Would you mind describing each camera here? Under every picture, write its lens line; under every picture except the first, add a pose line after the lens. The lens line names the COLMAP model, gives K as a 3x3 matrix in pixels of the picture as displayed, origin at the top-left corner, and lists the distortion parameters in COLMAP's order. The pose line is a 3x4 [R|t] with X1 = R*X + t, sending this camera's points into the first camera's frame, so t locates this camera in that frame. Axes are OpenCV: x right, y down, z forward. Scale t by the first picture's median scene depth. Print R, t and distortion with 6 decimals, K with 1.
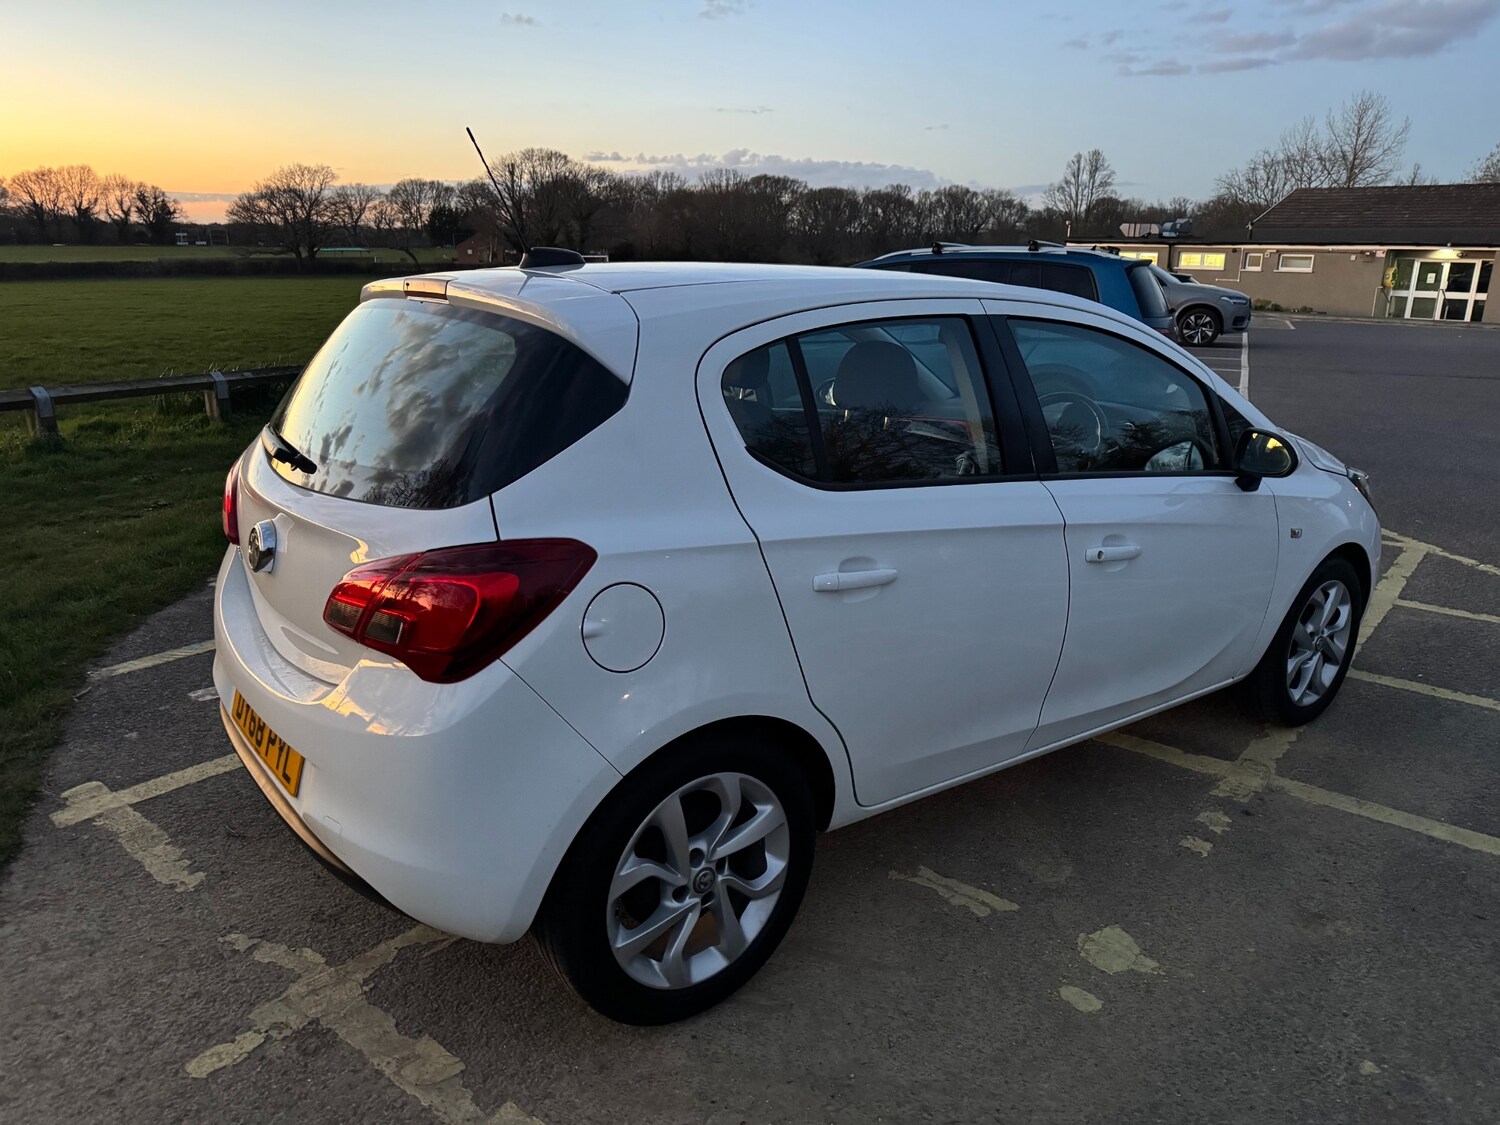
lens RADIAL K [[1048.6, 0, 748.2], [0, 1048.6, 567.7], [0, 0, 1]] dist [0.041742, -0.053318]
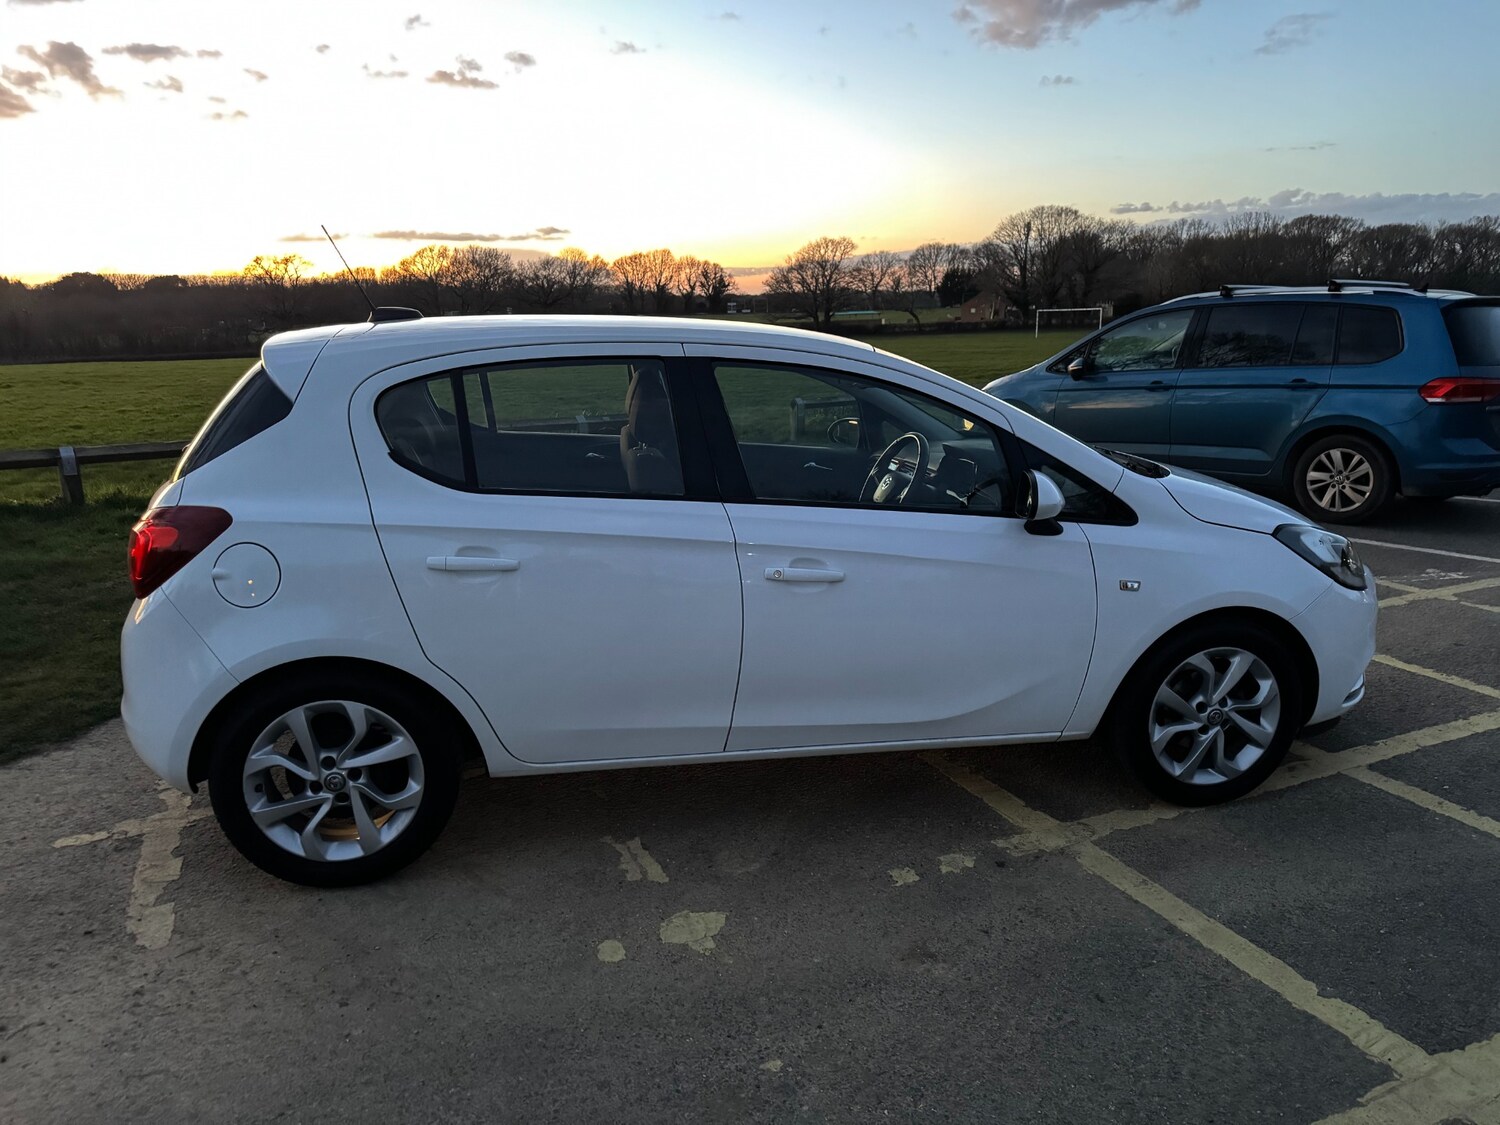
lens RADIAL K [[1048.6, 0, 748.2], [0, 1048.6, 567.7], [0, 0, 1]] dist [0.041742, -0.053318]
pose [[0.897297, 0.076029, -0.434831, 0.831272], [-0.098054, 0.994776, -0.028405, 0.016830], [0.430400, 0.068125, 0.900064, 0.019568]]
